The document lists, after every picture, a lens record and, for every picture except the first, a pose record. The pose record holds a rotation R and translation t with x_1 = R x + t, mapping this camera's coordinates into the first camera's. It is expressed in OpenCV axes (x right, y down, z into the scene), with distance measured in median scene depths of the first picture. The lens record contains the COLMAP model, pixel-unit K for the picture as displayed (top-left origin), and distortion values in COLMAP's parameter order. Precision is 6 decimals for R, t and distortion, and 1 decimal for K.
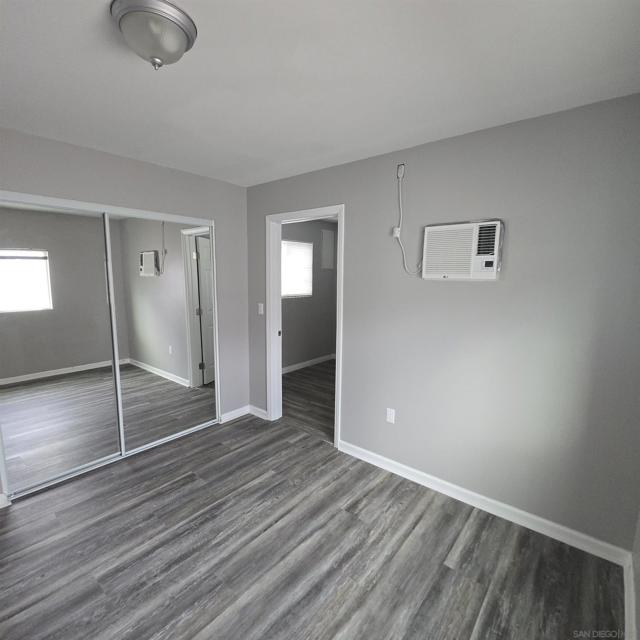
lens RADIAL K [[336.2, 0, 323.7], [0, 336.2, 318.3], [0, 0, 1]] dist [-0.002623, -0.008774]
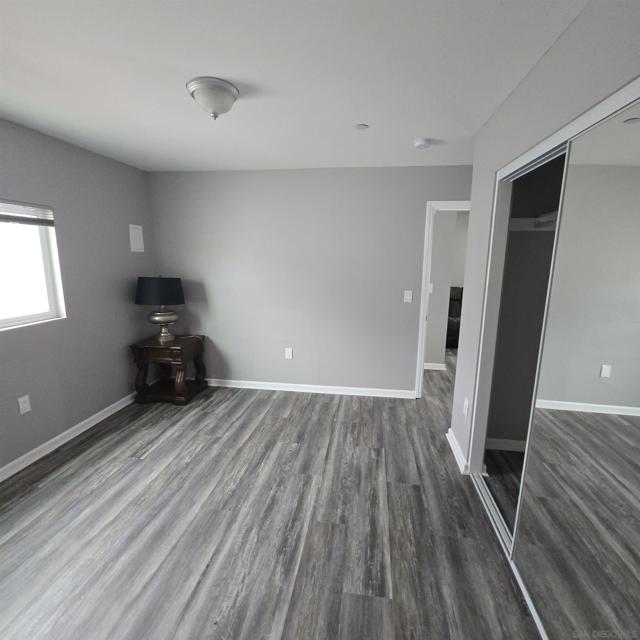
lens RADIAL K [[336.2, 0, 323.7], [0, 336.2, 318.3], [0, 0, 1]] dist [-0.002623, -0.008774]
pose [[-0.856447, 0.074144, -0.510883, -0.039801], [-0.088865, 0.953685, 0.287382, -0.191732], [0.508529, 0.291527, -0.810191, 1.496919]]
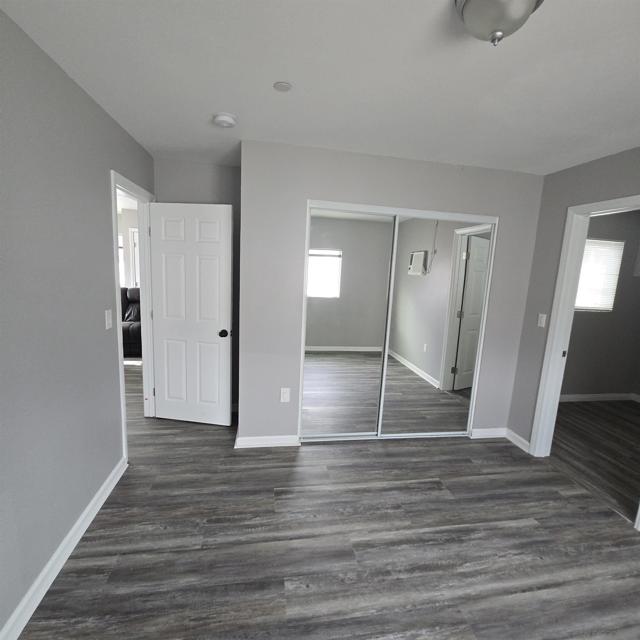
lens RADIAL K [[336.2, 0, 323.7], [0, 336.2, 318.3], [0, 0, 1]] dist [-0.002623, -0.008774]
pose [[0.755270, 0.130992, -0.642191, -0.099715], [-0.133564, 0.990024, 0.044860, 0.001796], [0.641661, 0.051892, 0.765231, 0.030749]]
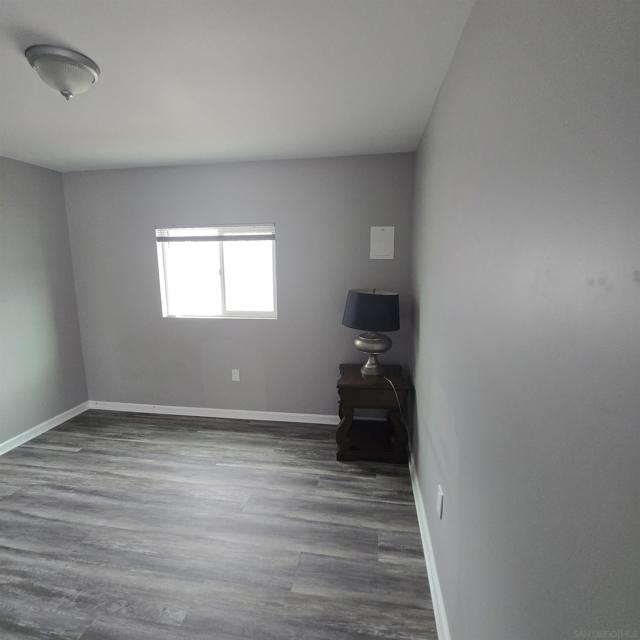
lens RADIAL K [[336.2, 0, 323.7], [0, 336.2, 318.3], [0, 0, 1]] dist [-0.002623, -0.008774]
pose [[-0.511878, -0.145574, 0.846634, -1.167900], [0.119853, 0.963797, 0.238184, -0.070759], [-0.850656, 0.223393, -0.475899, 0.511954]]
